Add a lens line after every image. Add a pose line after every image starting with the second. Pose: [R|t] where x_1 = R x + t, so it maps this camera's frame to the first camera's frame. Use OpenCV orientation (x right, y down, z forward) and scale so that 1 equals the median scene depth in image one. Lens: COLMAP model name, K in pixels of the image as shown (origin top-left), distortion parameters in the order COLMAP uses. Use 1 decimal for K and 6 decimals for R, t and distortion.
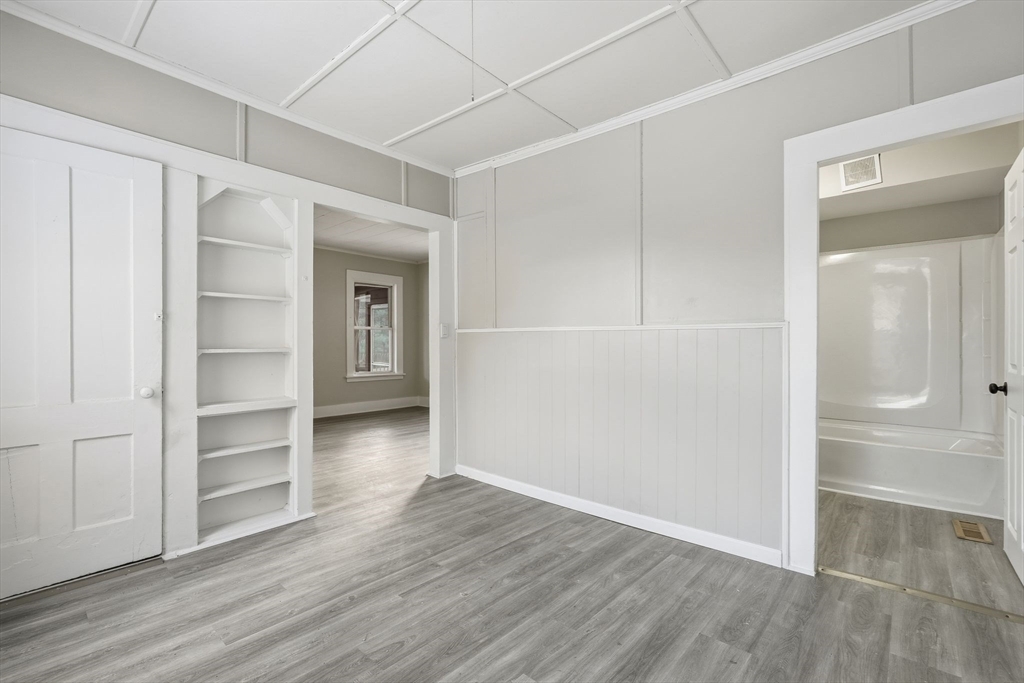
lens RADIAL K [[462.6, 0, 512.0], [0, 462.6, 341.5], [0, 0, 1]] dist [-0.002845, 0.000518]
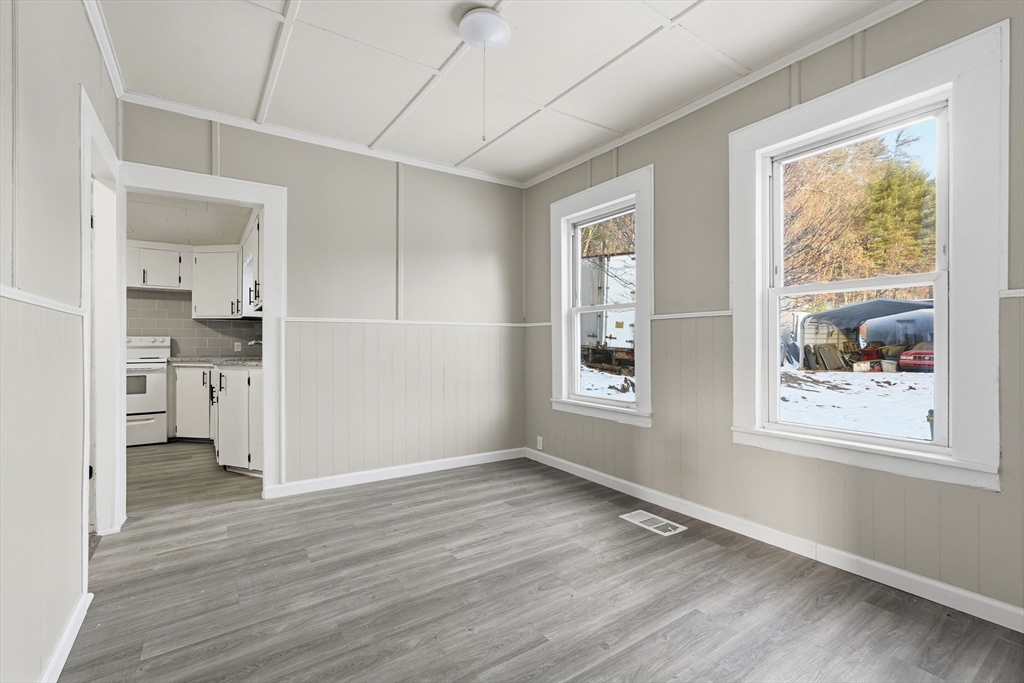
lens RADIAL K [[462.6, 0, 512.0], [0, 462.6, 341.5], [0, 0, 1]] dist [-0.002845, 0.000518]
pose [[-0.970217, -0.000211, 0.242238, -0.417912], [-0.001267, 0.999990, -0.004203, 0.020689], [-0.242235, -0.004385, -0.970208, 1.989208]]
